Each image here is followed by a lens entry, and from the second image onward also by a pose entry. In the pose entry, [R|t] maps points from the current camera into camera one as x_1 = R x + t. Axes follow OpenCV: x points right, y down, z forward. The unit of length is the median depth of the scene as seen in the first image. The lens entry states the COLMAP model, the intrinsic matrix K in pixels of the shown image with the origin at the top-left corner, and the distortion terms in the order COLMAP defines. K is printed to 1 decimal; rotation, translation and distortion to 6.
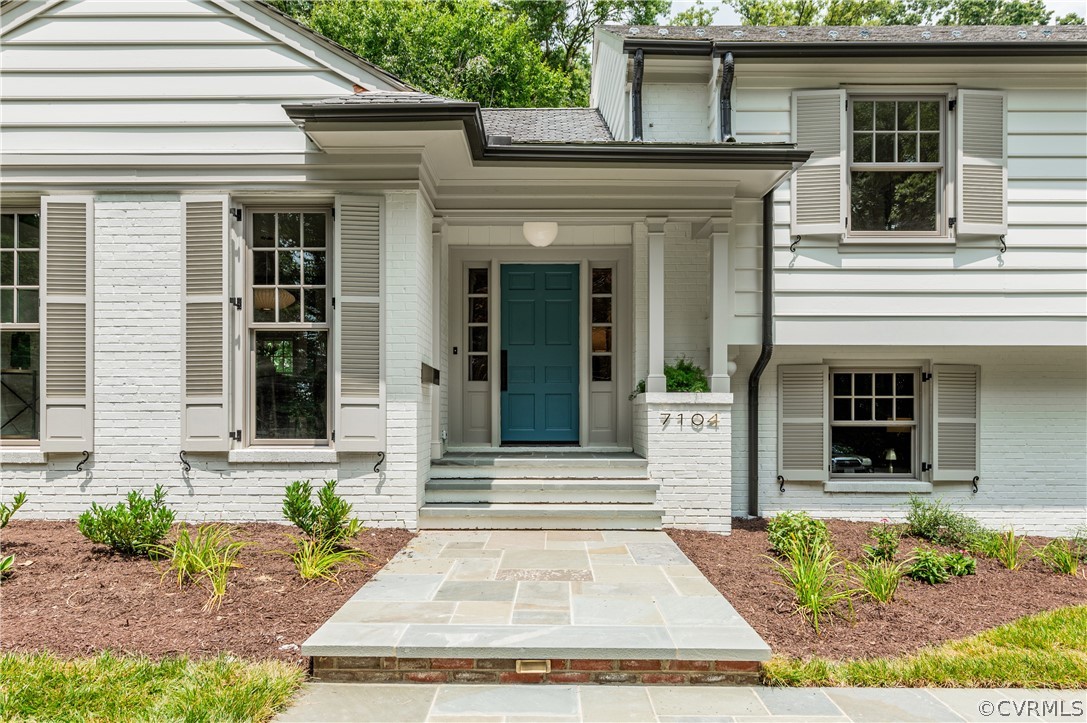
lens RADIAL K [[650.3, 0, 544.1], [0, 650.3, 412.8], [0, 0, 1]] dist [0.003329, -0.003338]
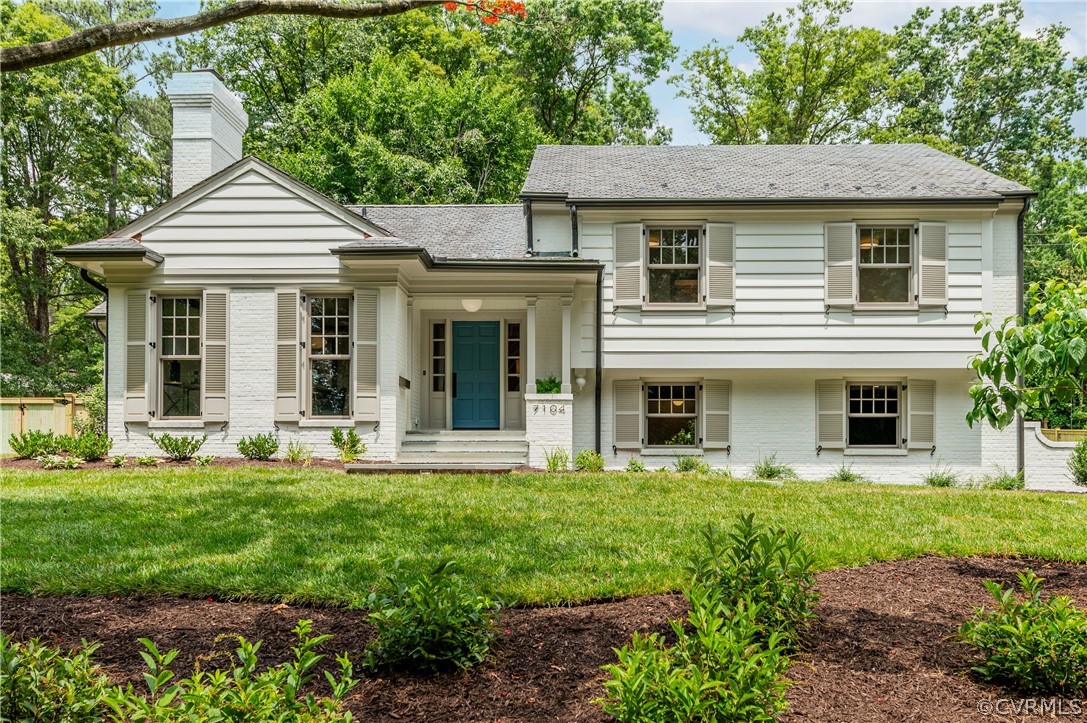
lens RADIAL K [[739.1, 0, 579.2], [0, 739.1, 458.7], [0, 0, 1]] dist [0.005137, -0.008962]
pose [[0.999997, -0.001429, -0.001844, 0.294386], [0.001404, 0.999906, -0.013623, 0.168345], [0.001864, 0.013620, 0.999906, -0.997258]]
